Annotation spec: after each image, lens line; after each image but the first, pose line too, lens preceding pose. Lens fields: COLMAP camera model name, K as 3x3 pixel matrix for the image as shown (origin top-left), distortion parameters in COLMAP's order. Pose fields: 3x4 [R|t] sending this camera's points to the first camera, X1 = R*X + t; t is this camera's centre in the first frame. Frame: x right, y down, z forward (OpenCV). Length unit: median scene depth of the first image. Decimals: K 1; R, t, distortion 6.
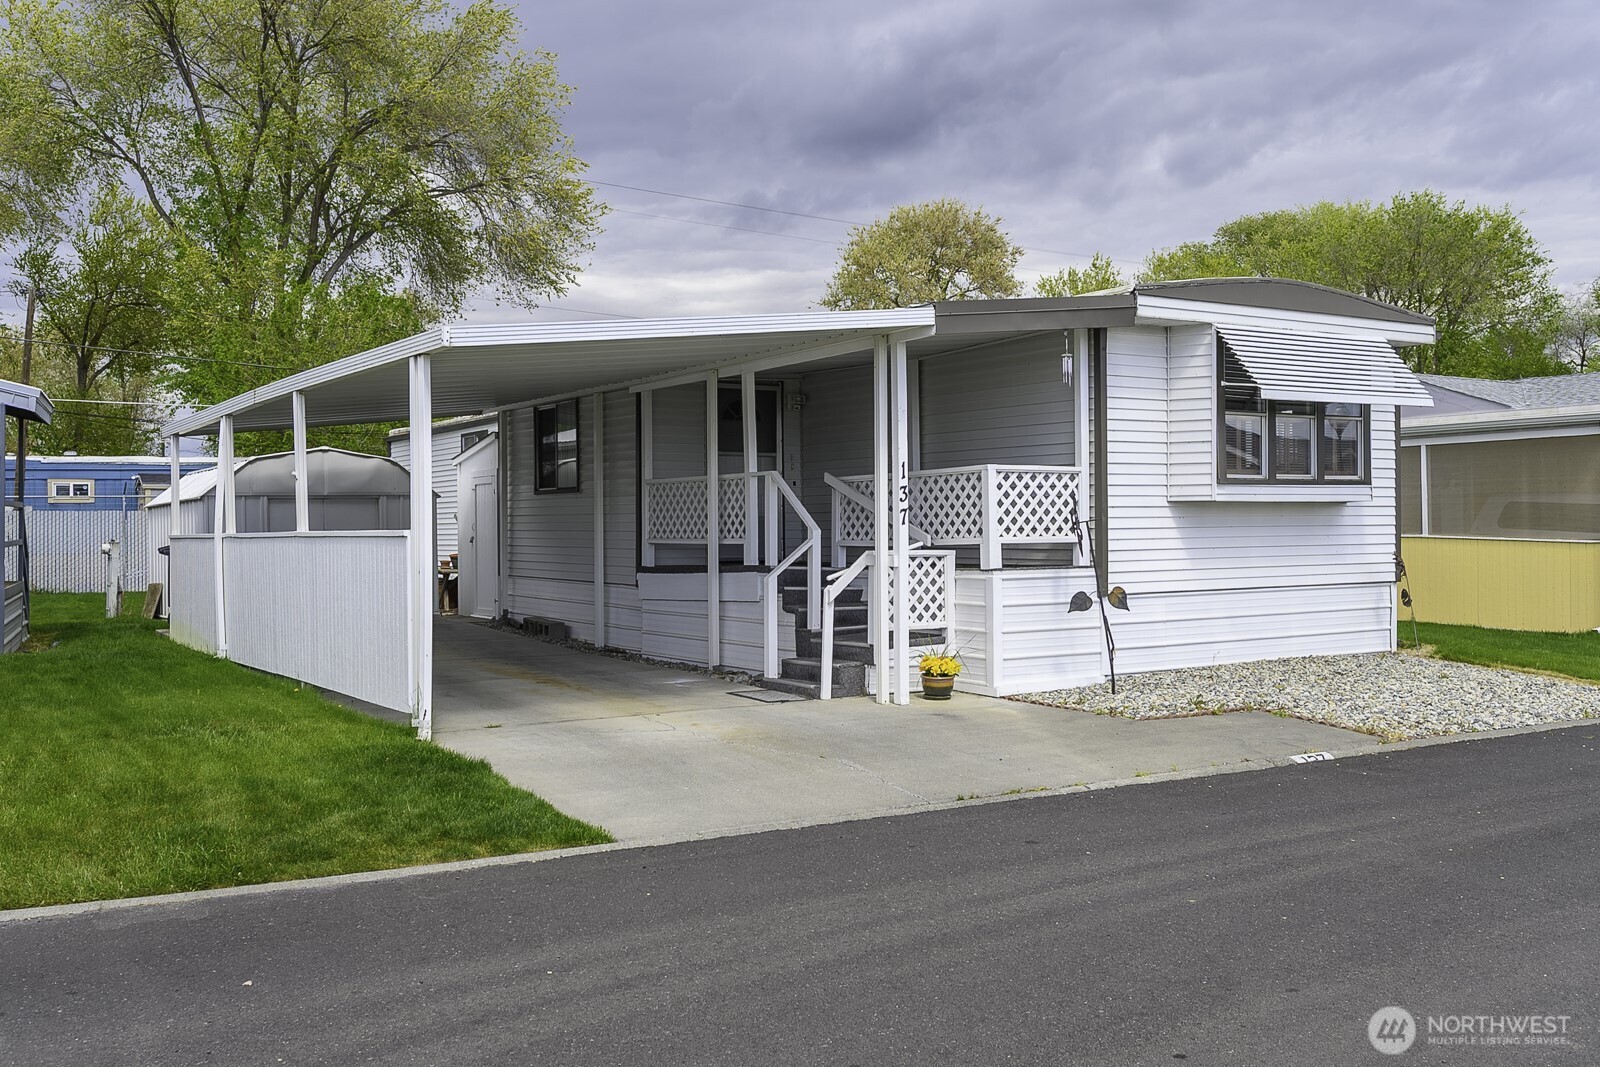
lens RADIAL K [[1440.1, 0, 797.2], [0, 1440.1, 531.1], [0, 0, 1]] dist [0.003432, 0.000924]
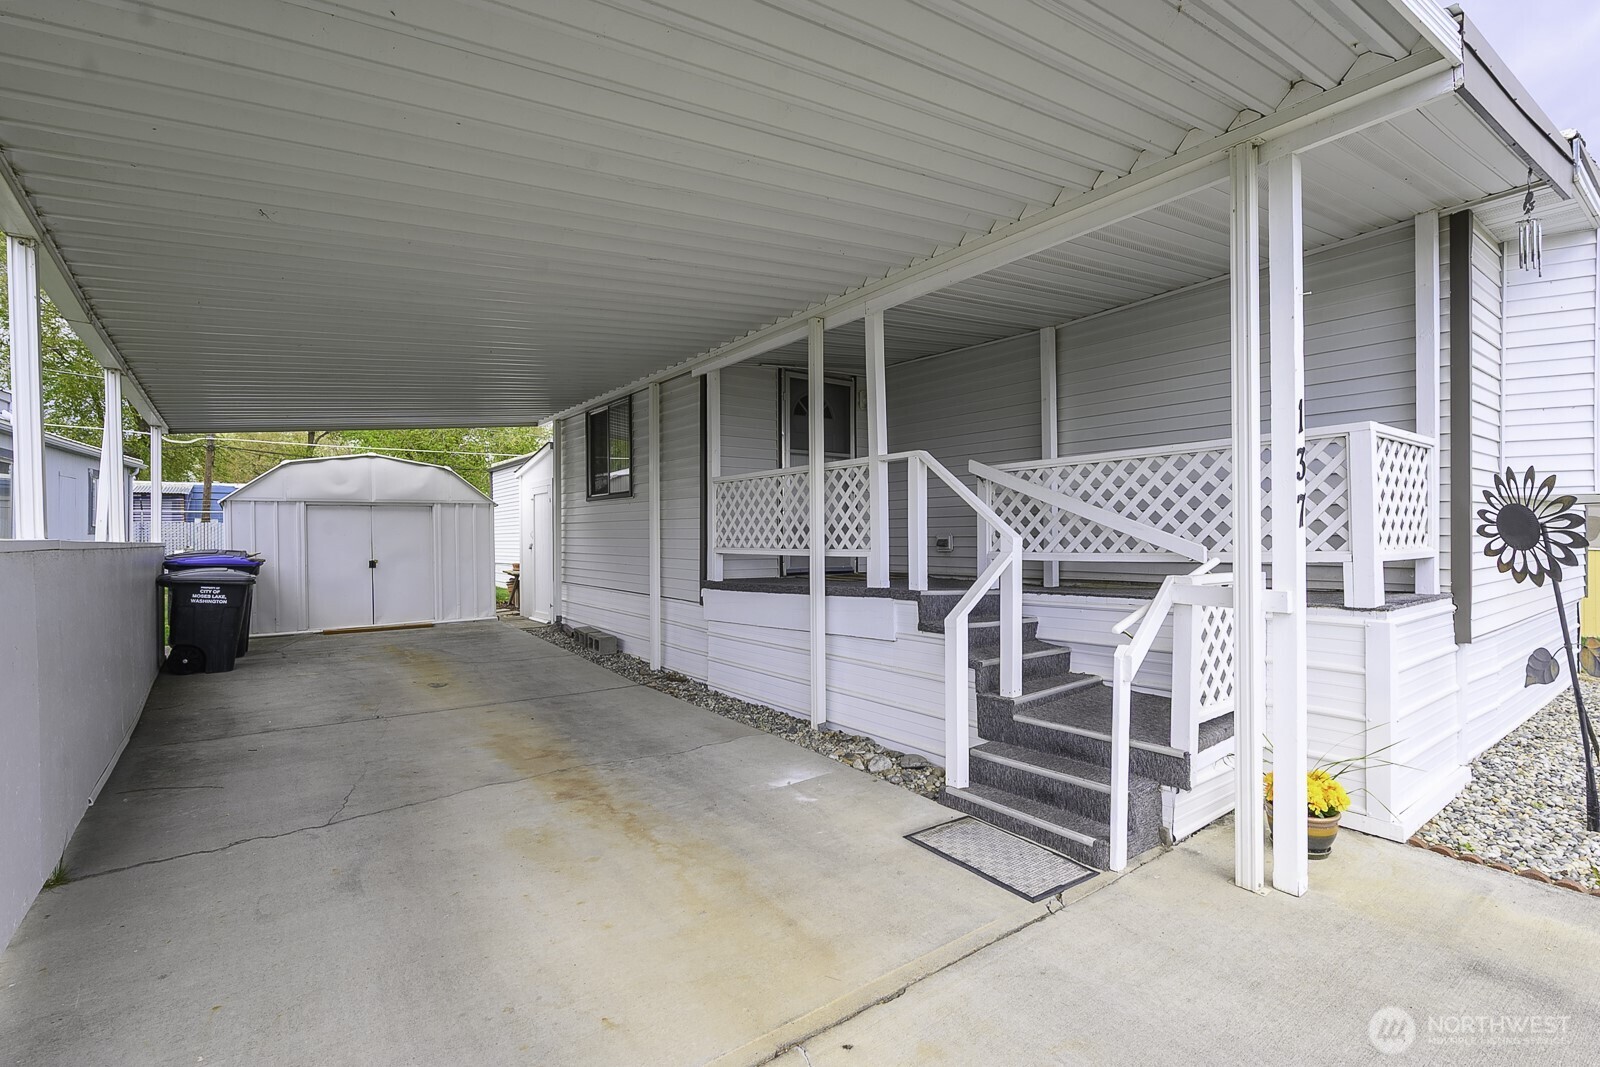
lens RADIAL K [[715.4, 0, 805.9], [0, 715.4, 540.3], [0, 0, 1]] dist [0.003491, -0.000121]
pose [[0.996448, 0.000498, 0.084203, -0.085814], [-0.000732, 0.999996, 0.002746, -0.000233], [-0.084202, -0.002798, 0.996445, 0.577221]]
